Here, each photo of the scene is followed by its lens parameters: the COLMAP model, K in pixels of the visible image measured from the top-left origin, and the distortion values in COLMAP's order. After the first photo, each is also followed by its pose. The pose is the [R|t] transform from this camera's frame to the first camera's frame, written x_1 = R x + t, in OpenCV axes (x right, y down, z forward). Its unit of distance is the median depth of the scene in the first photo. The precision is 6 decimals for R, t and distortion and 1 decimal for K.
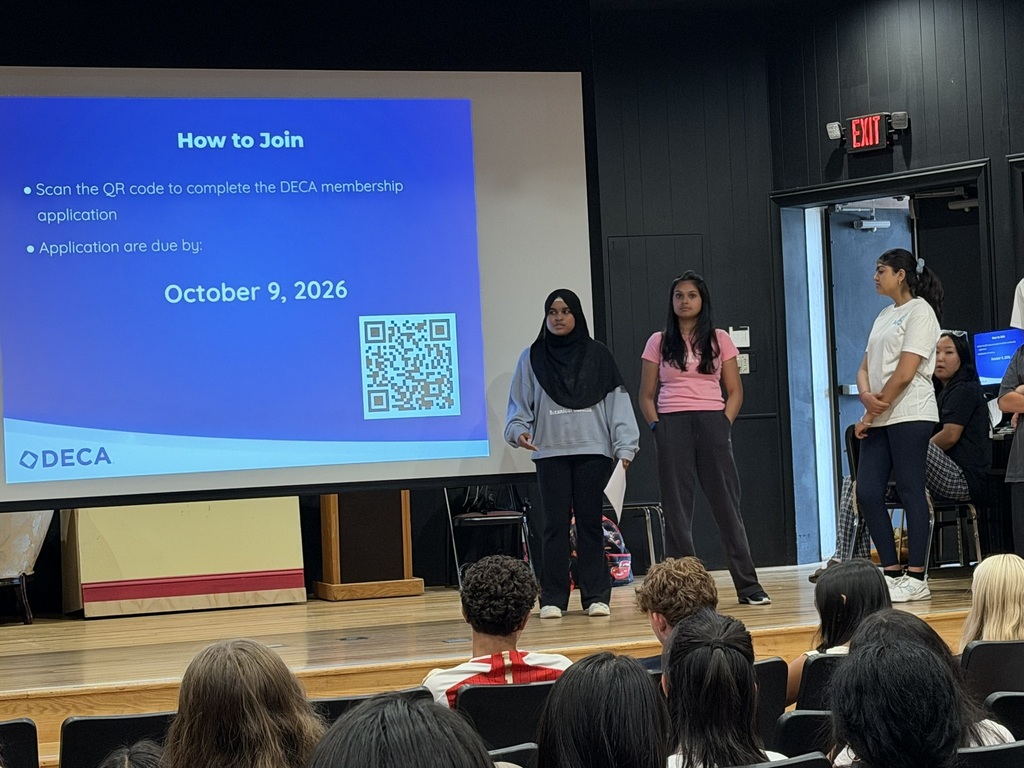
lens RADIAL K [[2404.7, 0, 512.0], [0, 2404.7, 384.0], [0, 0, 1]] dist [0.124891, -0.156128]
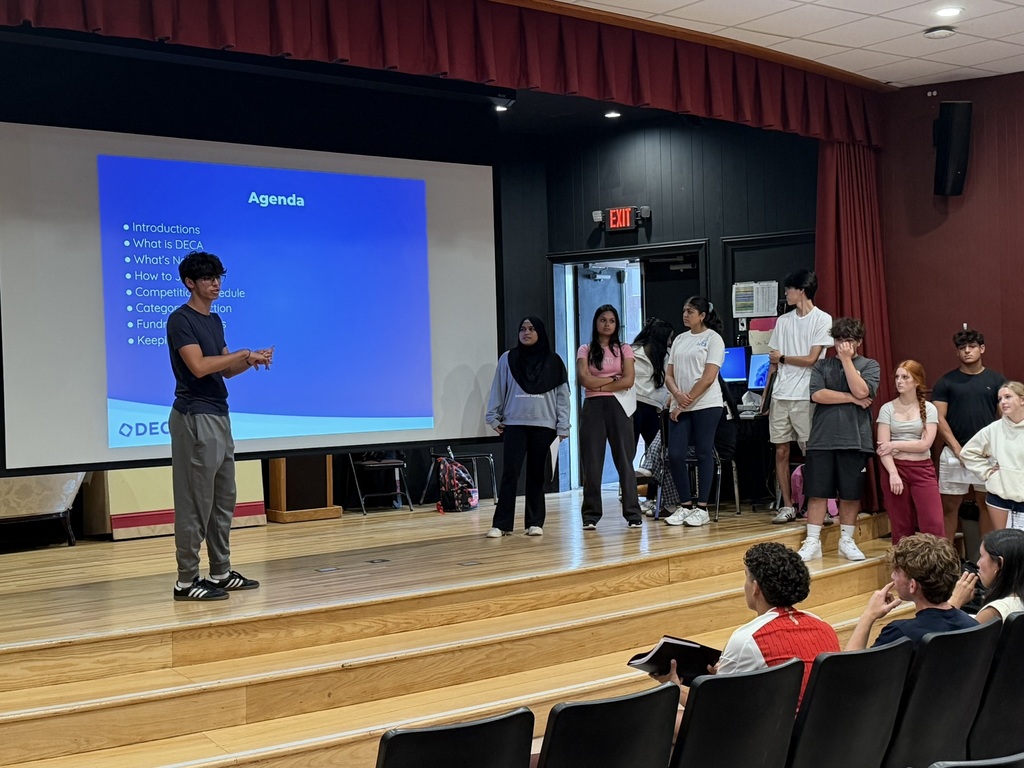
lens RADIAL K [[1347.5, 0, 512.0], [0, 1347.5, 384.0], [0, 0, 1]] dist [0.169329, -0.021795]
pose [[0.955869, 0.019965, 0.293113, -0.183191], [-0.025962, 0.999525, 0.016583, -0.009969], [-0.292643, -0.023461, 0.955934, 0.187094]]
